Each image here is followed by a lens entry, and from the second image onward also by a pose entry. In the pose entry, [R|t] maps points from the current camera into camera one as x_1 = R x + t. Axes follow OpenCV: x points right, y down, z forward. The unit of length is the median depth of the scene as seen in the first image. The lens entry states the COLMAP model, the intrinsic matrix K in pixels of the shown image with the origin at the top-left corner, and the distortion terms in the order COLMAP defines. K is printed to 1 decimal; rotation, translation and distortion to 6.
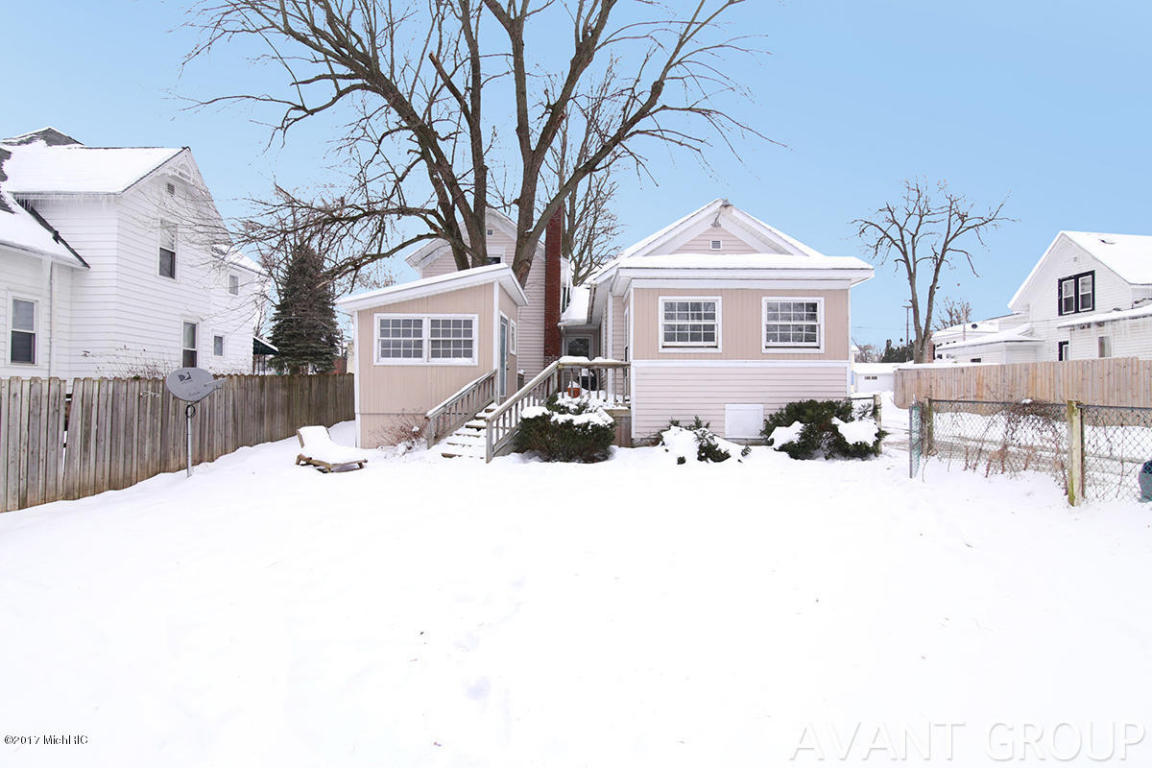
lens RADIAL K [[530.5, 0, 577.0], [0, 530.5, 386.8], [0, 0, 1]] dist [-0.016825, -0.001980]
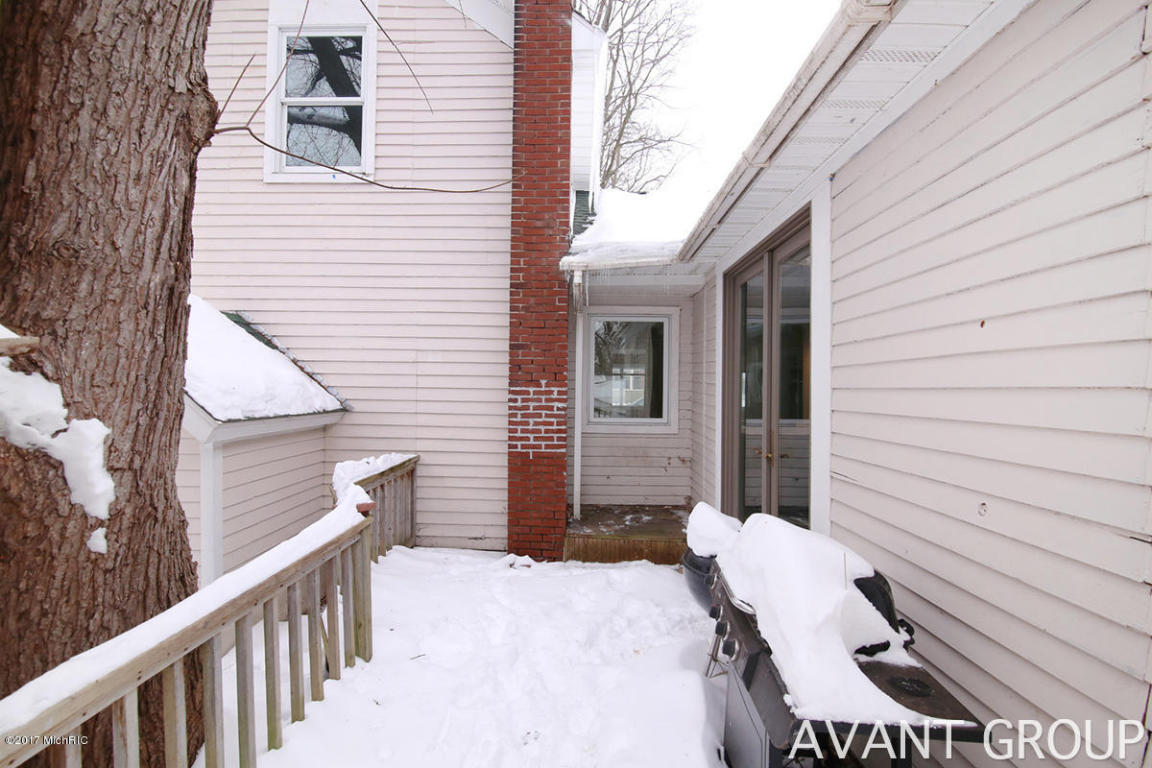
lens RADIAL K [[530.5, 0, 574.6], [0, 530.5, 380.7], [0, 0, 1]] dist [-0.016825, -0.001980]
pose [[0.999799, 0.003993, -0.019634, -0.023431], [-0.003479, 0.999652, 0.026168, -0.066339], [0.019732, -0.026094, 0.999465, 0.729150]]
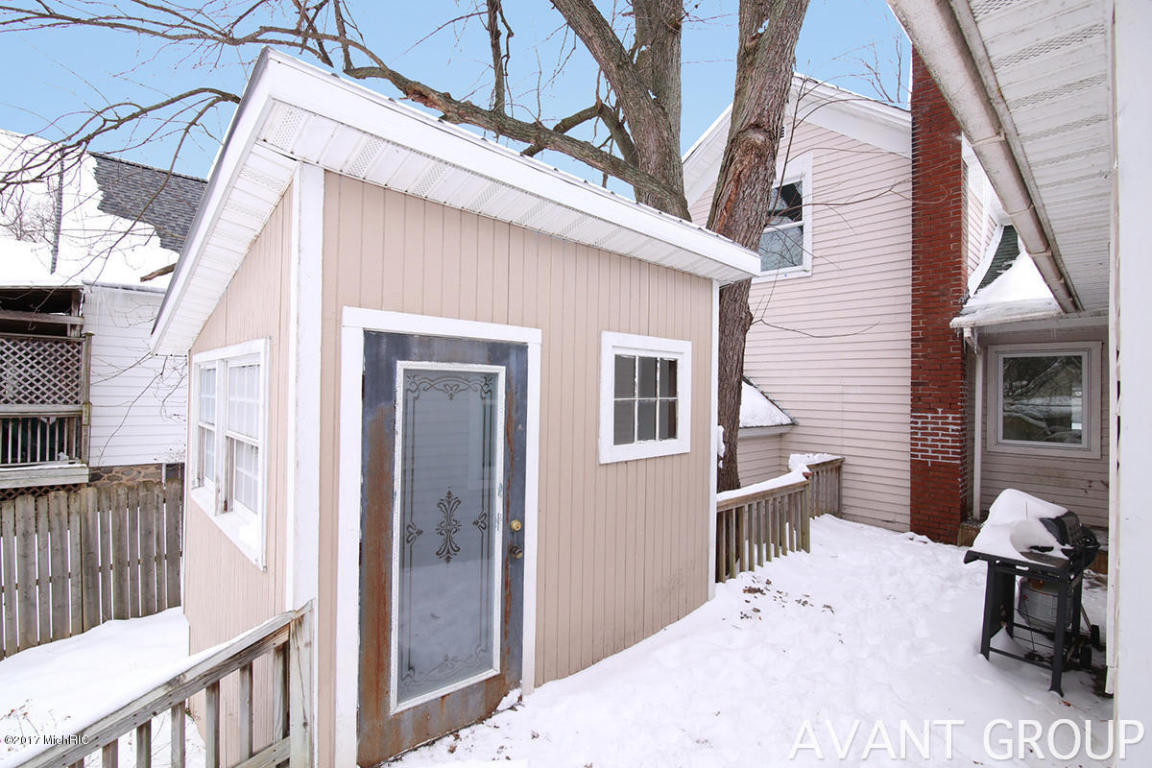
lens RADIAL K [[530.5, 0, 575.1], [0, 530.5, 385.9], [0, 0, 1]] dist [-0.016825, -0.001980]
pose [[0.689838, -0.002887, -0.723958, 0.043245], [0.014047, 0.999857, 0.009398, -0.081718], [0.723828, -0.016653, 0.689780, 0.570305]]
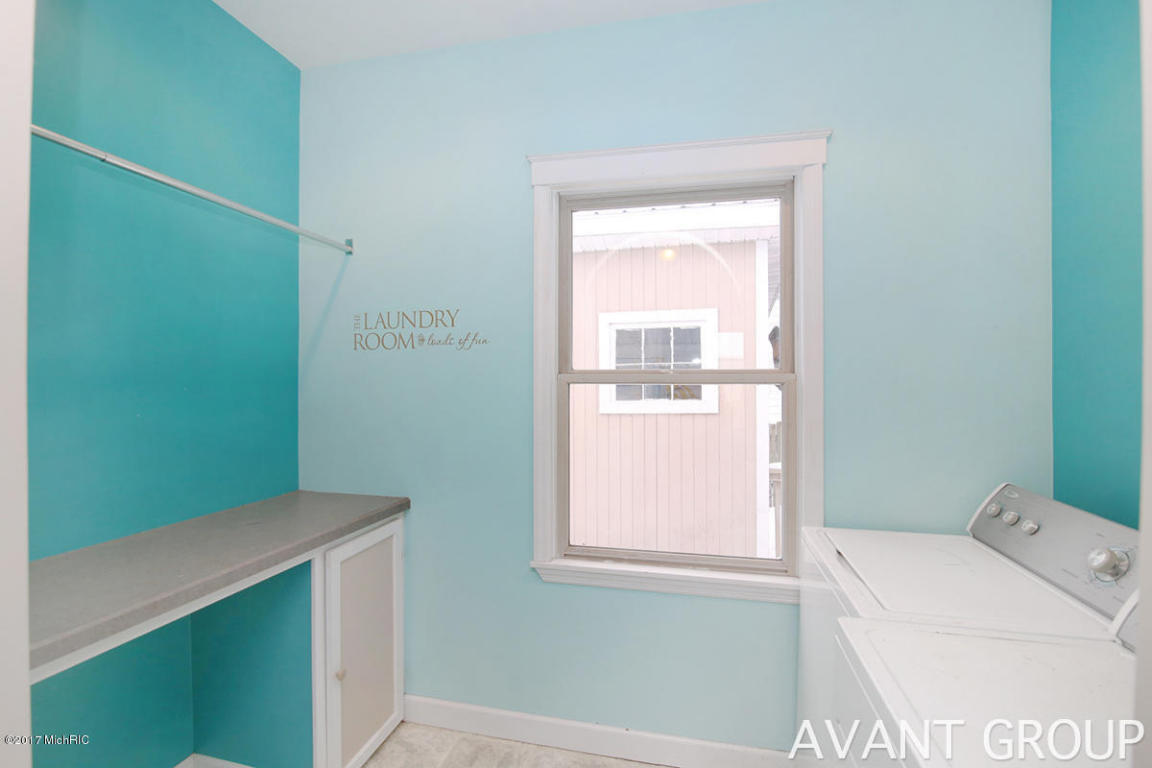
lens RADIAL K [[530.5, 0, 575.0], [0, 530.5, 383.3], [0, 0, 1]] dist [-0.016825, -0.001980]
pose [[-0.233962, -0.005961, -0.972228, 0.169455], [0.035514, 0.999261, -0.014672, -0.061258], [0.971597, -0.037960, -0.233577, 0.771069]]
